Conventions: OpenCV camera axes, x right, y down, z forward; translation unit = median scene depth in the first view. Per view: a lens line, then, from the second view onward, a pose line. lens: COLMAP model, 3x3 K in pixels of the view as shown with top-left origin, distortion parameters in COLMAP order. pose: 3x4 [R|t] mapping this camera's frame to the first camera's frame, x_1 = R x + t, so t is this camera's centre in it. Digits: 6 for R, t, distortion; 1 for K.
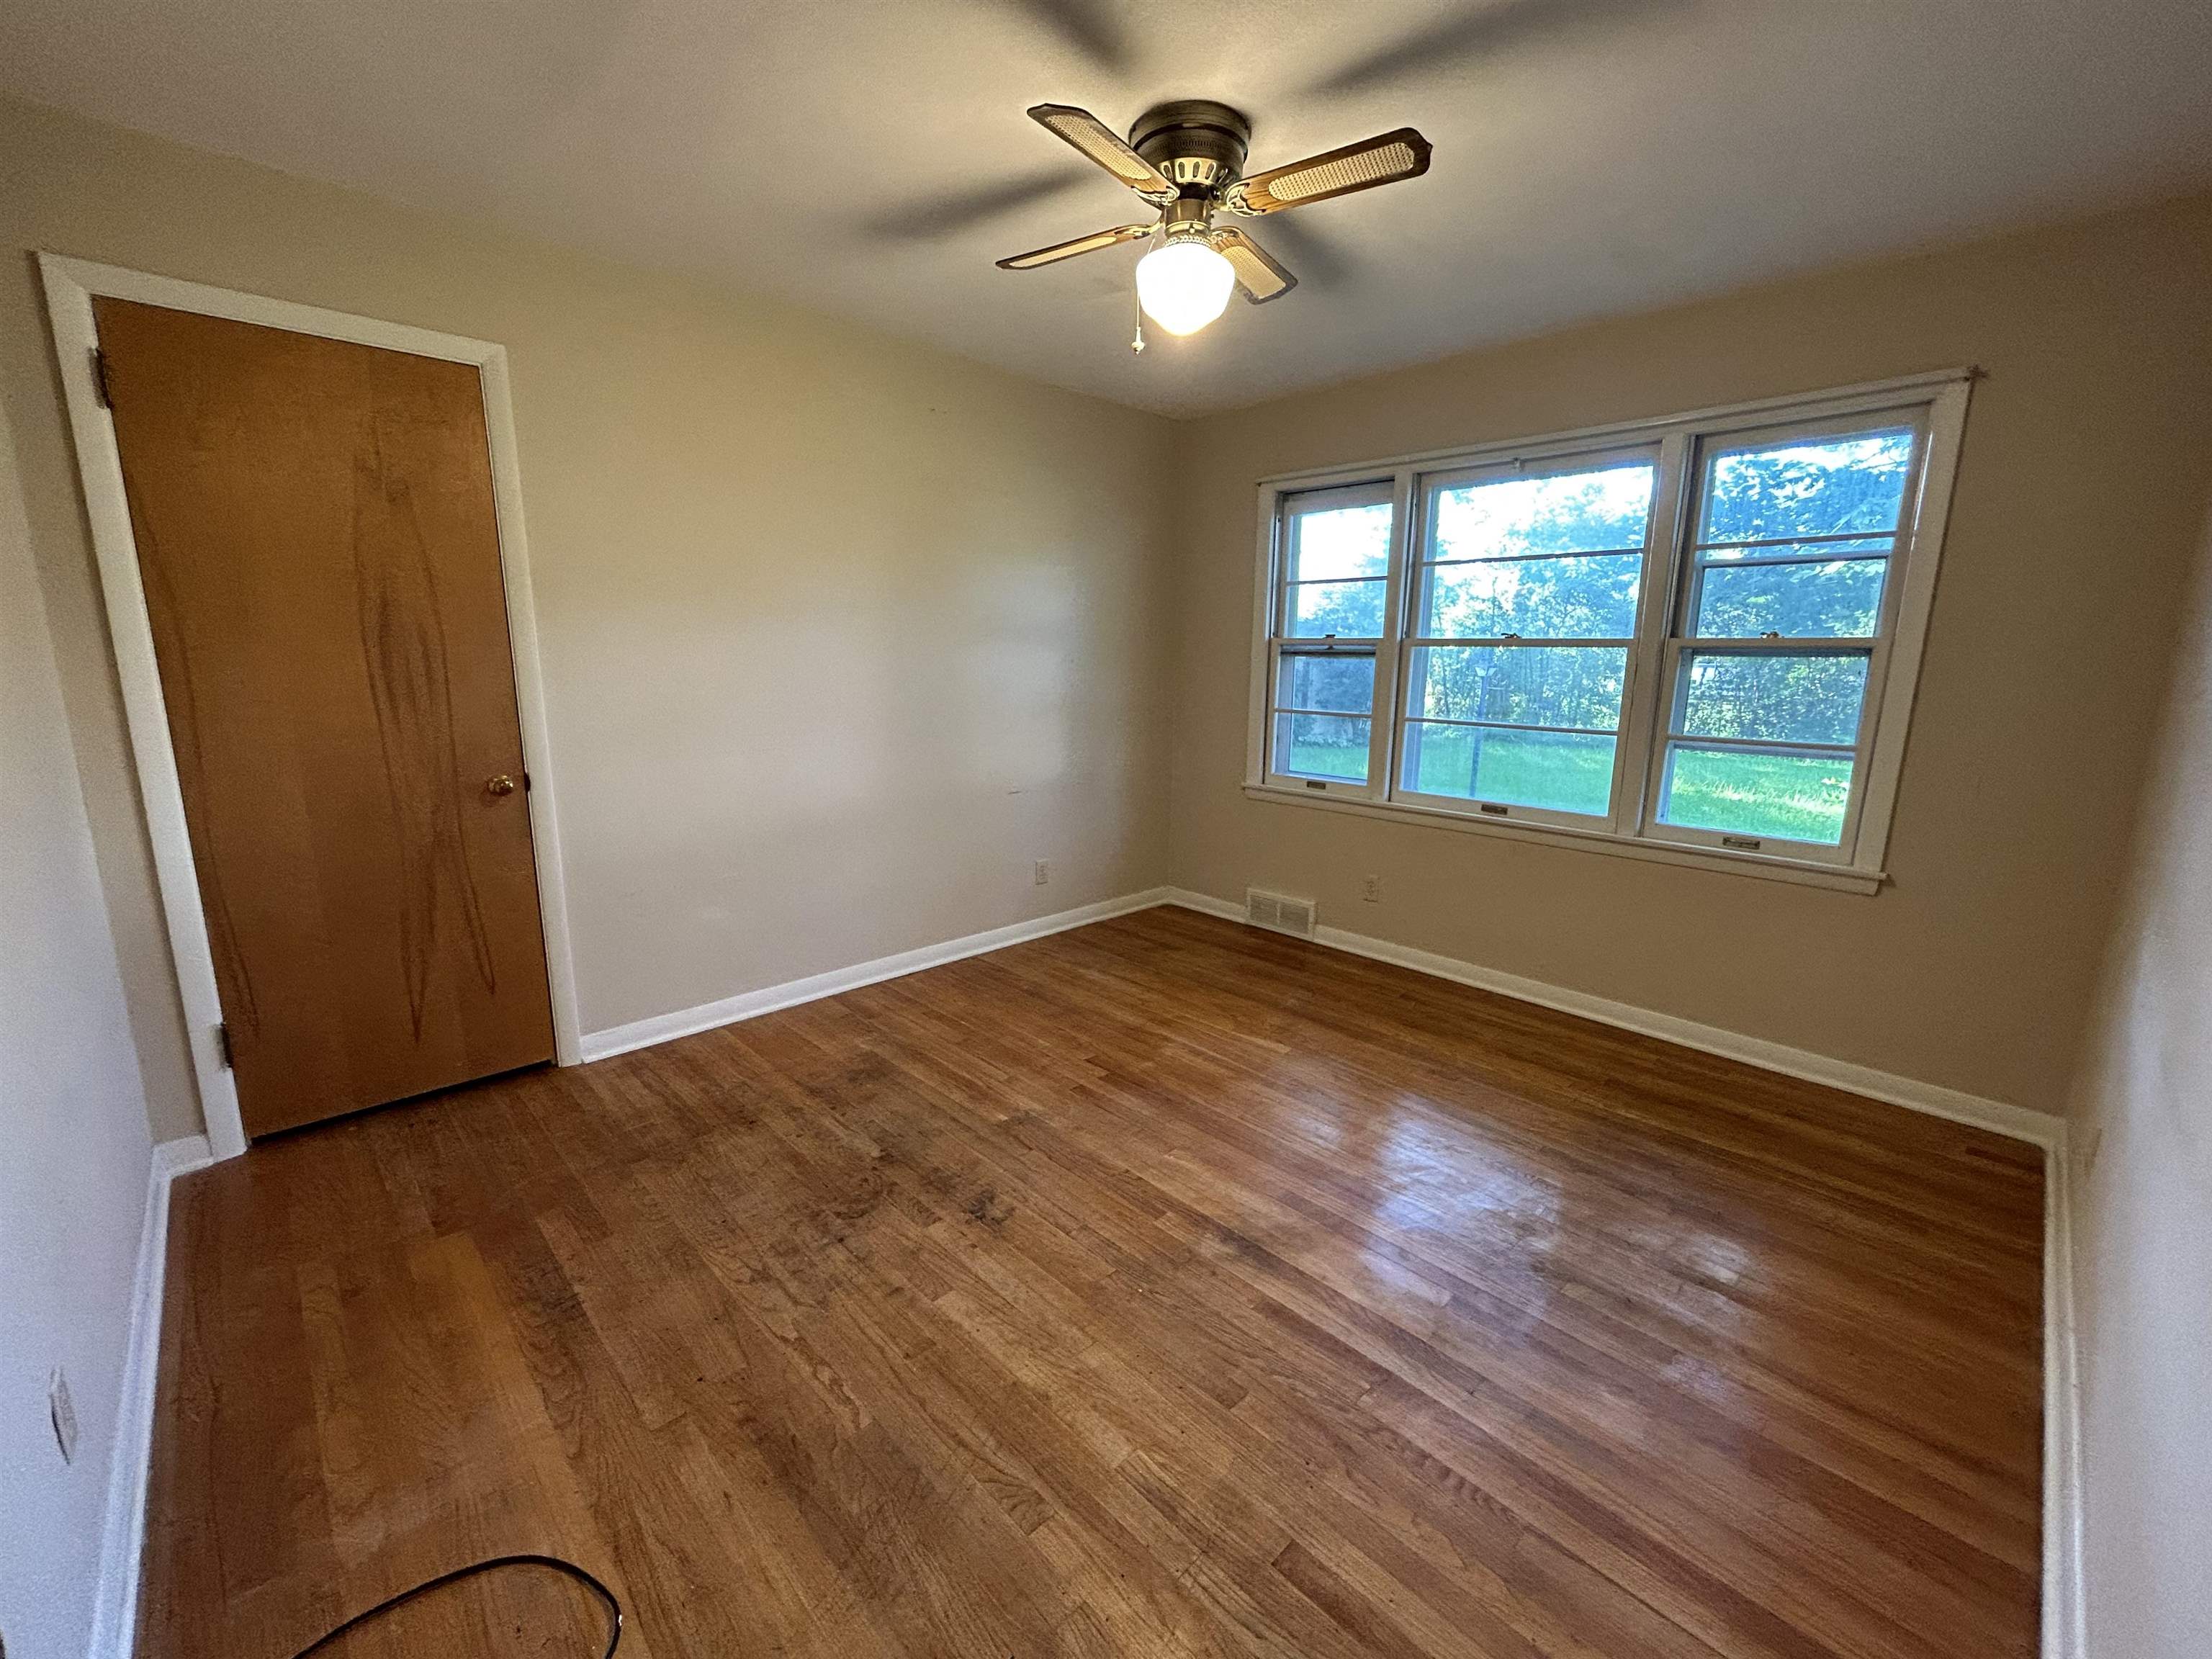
lens RADIAL K [[897.6, 0, 1107.1], [0, 897.6, 816.5], [0, 0, 1]] dist [-0.003483, 0.001371]
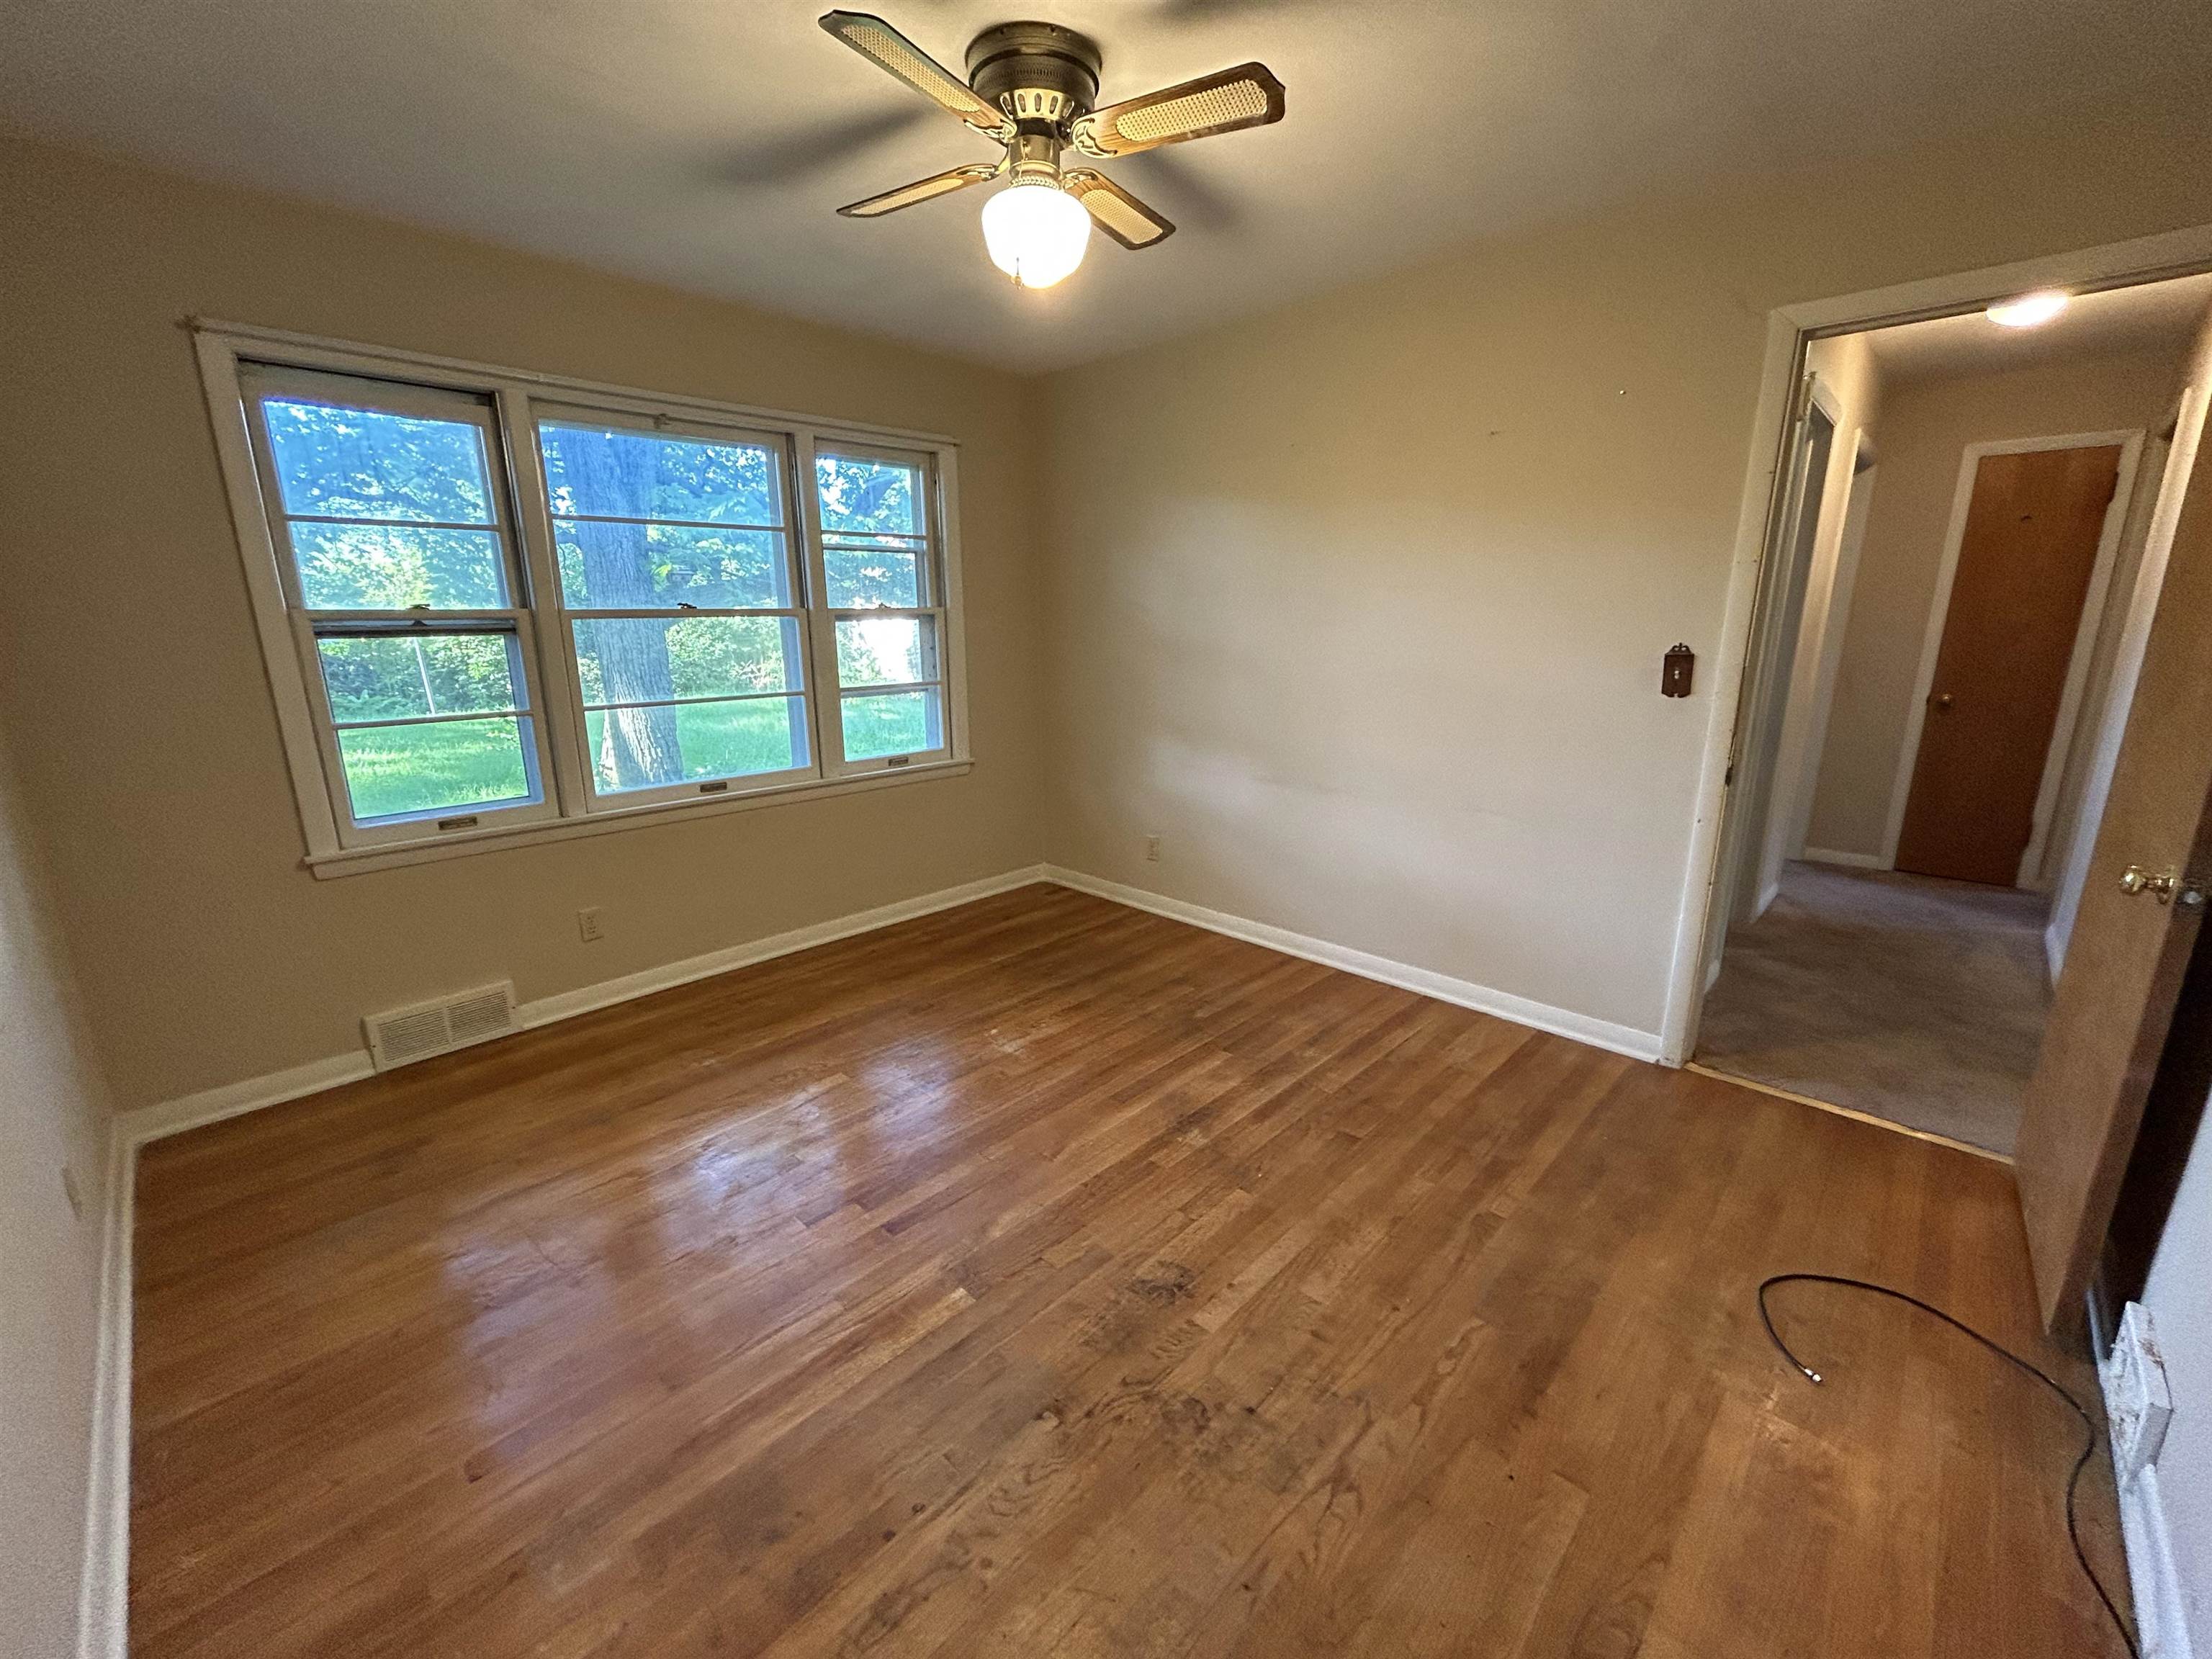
lens RADIAL K [[897.6, 0, 1105.7], [0, 897.6, 820.5], [0, 0, 1]] dist [-0.003483, 0.001371]
pose [[-0.034863, -0.241866, 0.969683, -0.656992], [0.185177, 0.951908, 0.244090, -0.163837], [-0.982087, 0.188073, 0.011602, 0.724205]]
